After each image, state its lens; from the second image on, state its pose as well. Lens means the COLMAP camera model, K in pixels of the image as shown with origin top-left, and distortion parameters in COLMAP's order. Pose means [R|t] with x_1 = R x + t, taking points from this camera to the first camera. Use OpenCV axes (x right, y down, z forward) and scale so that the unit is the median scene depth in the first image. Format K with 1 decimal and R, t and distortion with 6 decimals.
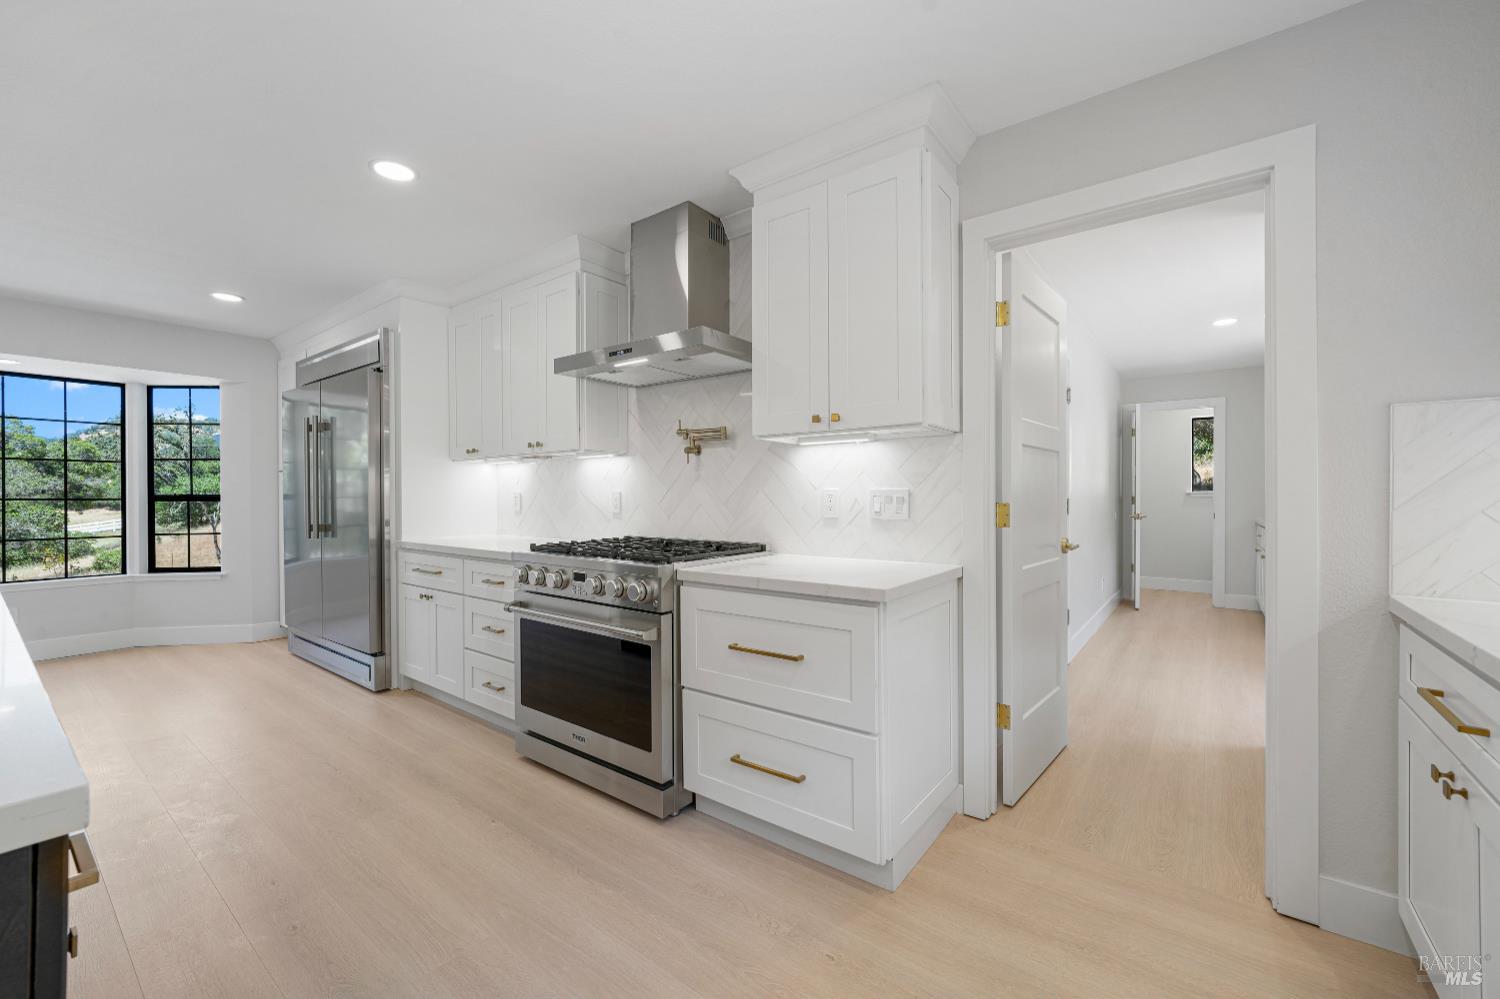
lens RADIAL K [[601.6, 0, 744.0], [0, 601.6, 499.8], [0, 0, 1]] dist [-0.005939, 0.002431]
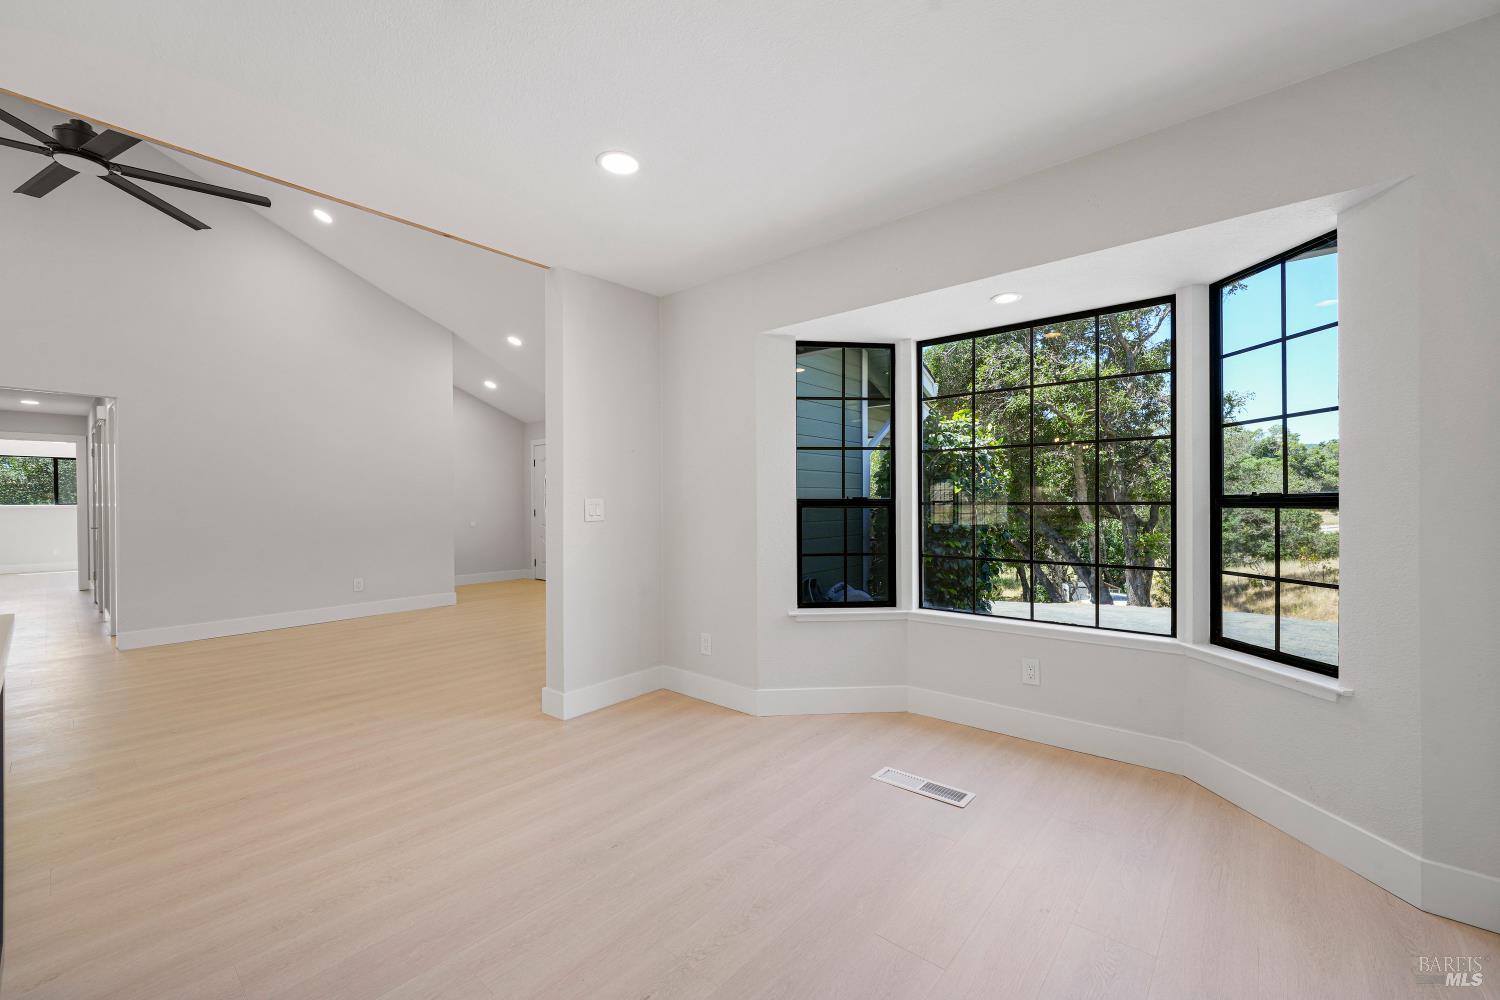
lens RADIAL K [[601.6, 0, 756.5], [0, 601.6, 510.9], [0, 0, 1]] dist [-0.005939, 0.002431]
pose [[-0.046857, 0.015965, -0.998774, -0.677017], [0.001159, 0.999872, 0.015928, -0.004617], [0.998901, -0.000411, -0.046870, 0.940324]]
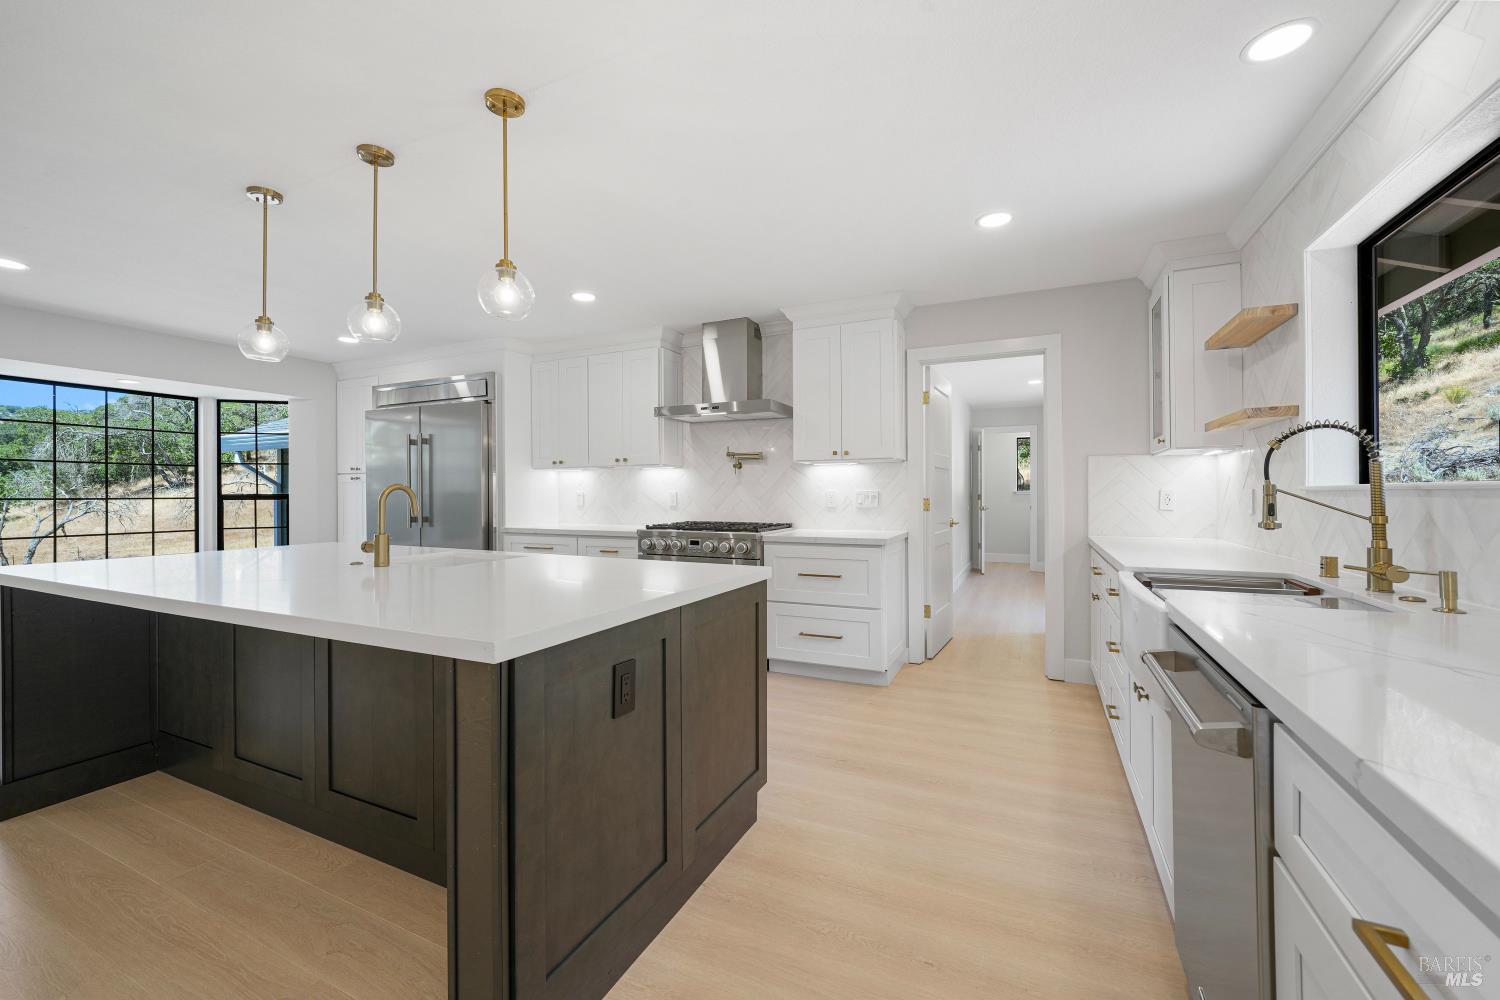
lens RADIAL K [[601.6, 0, 736.7], [0, 601.6, 494.2], [0, 0, 1]] dist [-0.005939, 0.002431]
pose [[0.979447, -0.001143, 0.201697, -0.366557], [0.002347, 0.999981, -0.005732, 0.001492], [-0.201687, 0.006088, 0.979431, -0.501504]]
